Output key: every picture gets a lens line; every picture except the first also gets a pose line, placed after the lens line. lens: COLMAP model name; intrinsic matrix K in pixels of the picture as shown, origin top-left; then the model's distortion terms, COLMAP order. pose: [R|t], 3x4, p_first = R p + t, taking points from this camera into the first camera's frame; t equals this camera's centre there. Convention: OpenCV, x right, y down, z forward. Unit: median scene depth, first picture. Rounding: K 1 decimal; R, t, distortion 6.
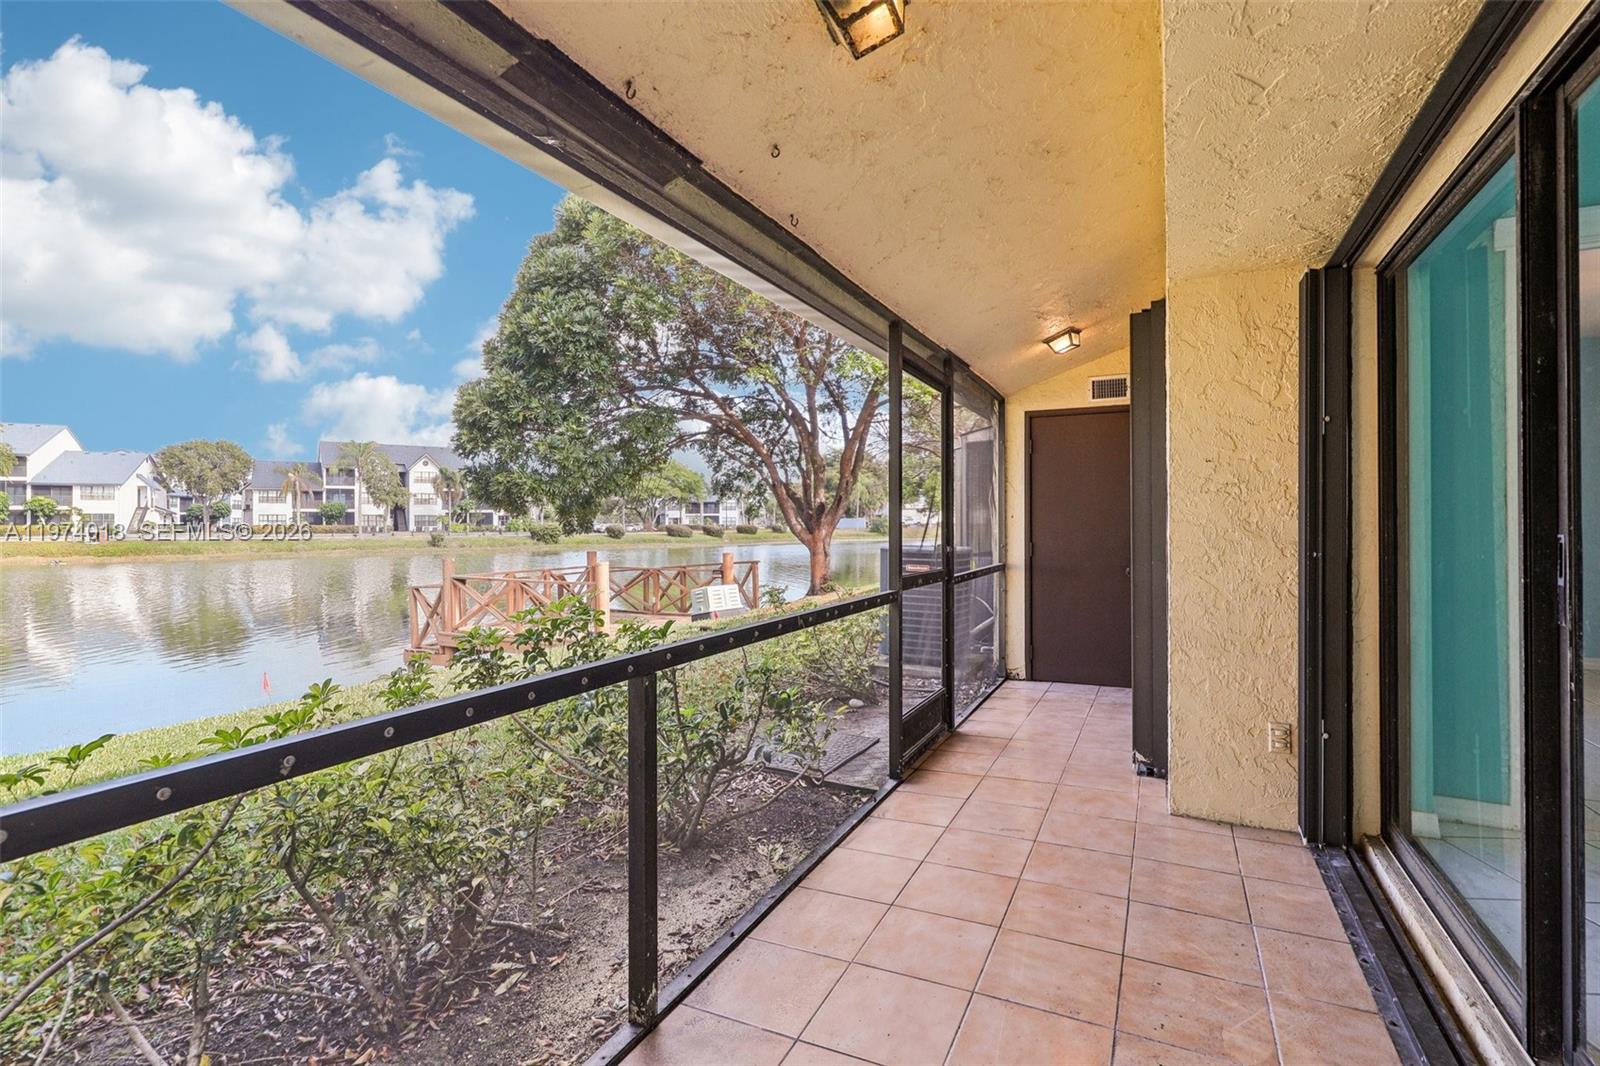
lens RADIAL K [[732.7, 0, 801.1], [0, 732.7, 522.7], [0, 0, 1]] dist [-0.002260, -0.002696]
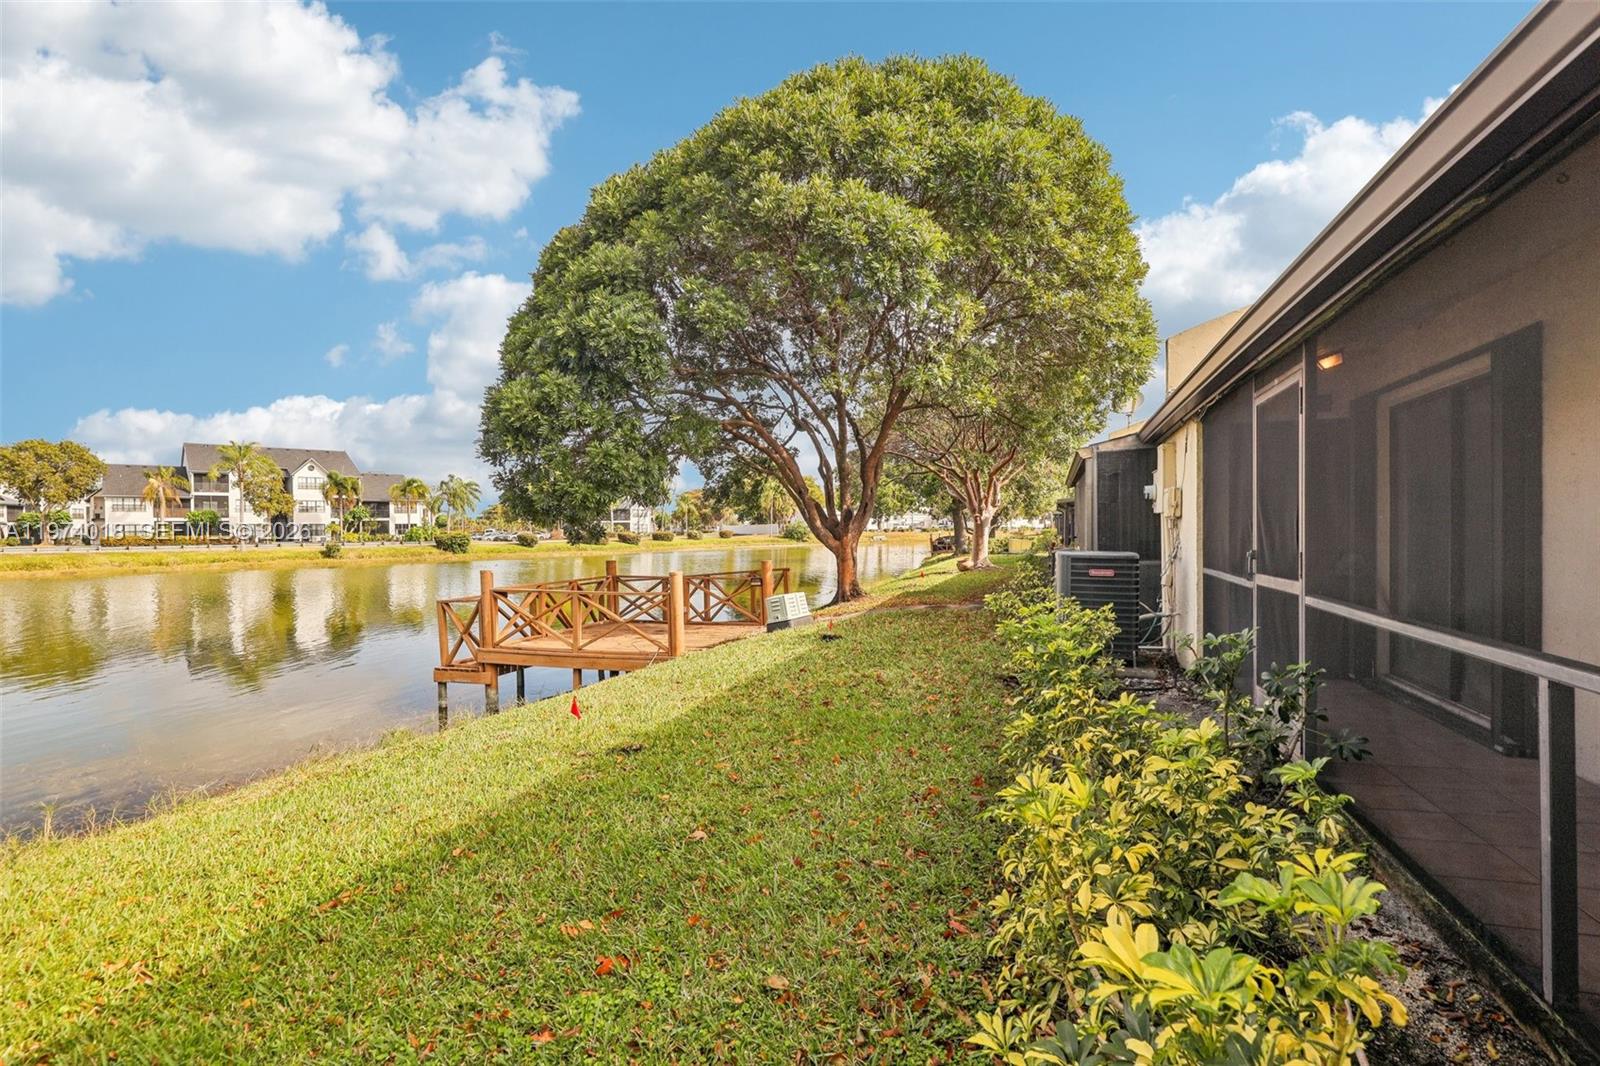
lens RADIAL K [[732.7, 0, 801.7], [0, 732.7, 537.8], [0, 0, 1]] dist [-0.002260, -0.002696]
pose [[0.989520, -0.008873, 0.144120, -0.226356], [0.007081, 0.999891, 0.012944, -0.002883], [-0.144219, -0.011788, 0.989476, 0.006375]]
